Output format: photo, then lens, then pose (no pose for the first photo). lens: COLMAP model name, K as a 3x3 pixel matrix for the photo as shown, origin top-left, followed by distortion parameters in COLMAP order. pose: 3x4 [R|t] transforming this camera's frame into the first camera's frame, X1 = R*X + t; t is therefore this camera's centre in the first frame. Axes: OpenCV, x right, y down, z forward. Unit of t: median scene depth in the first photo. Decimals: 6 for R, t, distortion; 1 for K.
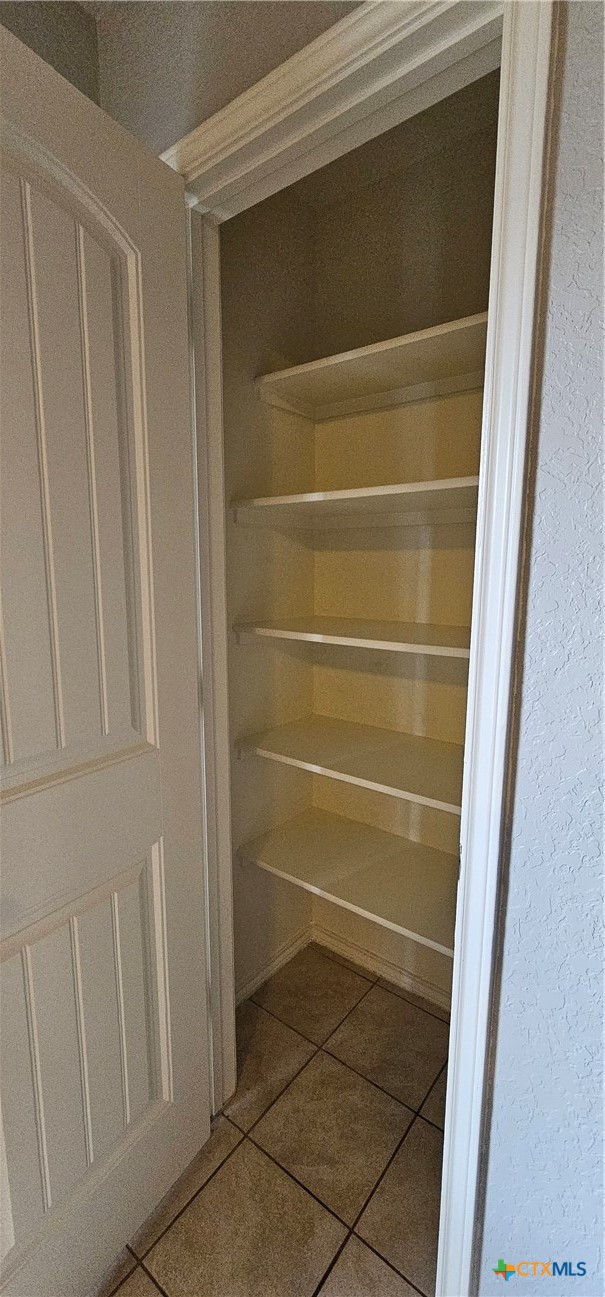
lens RADIAL K [[532.5, 0, 301.3], [0, 532.5, 647.0], [0, 0, 1]] dist [-0.007112, 0.001111]
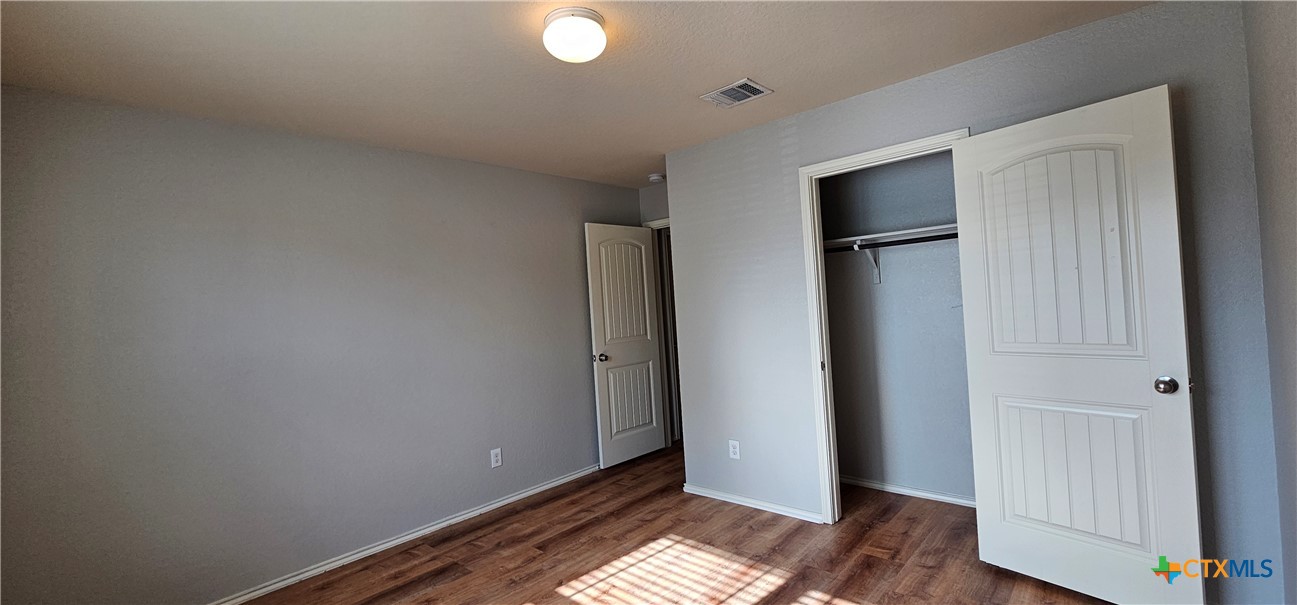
lens RADIAL K [[532.5, 0, 648.5], [0, 532.5, 300.9], [0, 0, 1]] dist [-0.007112, 0.001111]
pose [[0.994499, -0.067326, -0.080238, 0.123687], [0.054070, 0.986080, -0.157236, 0.594595], [0.089707, 0.152032, 0.984296, -3.765437]]
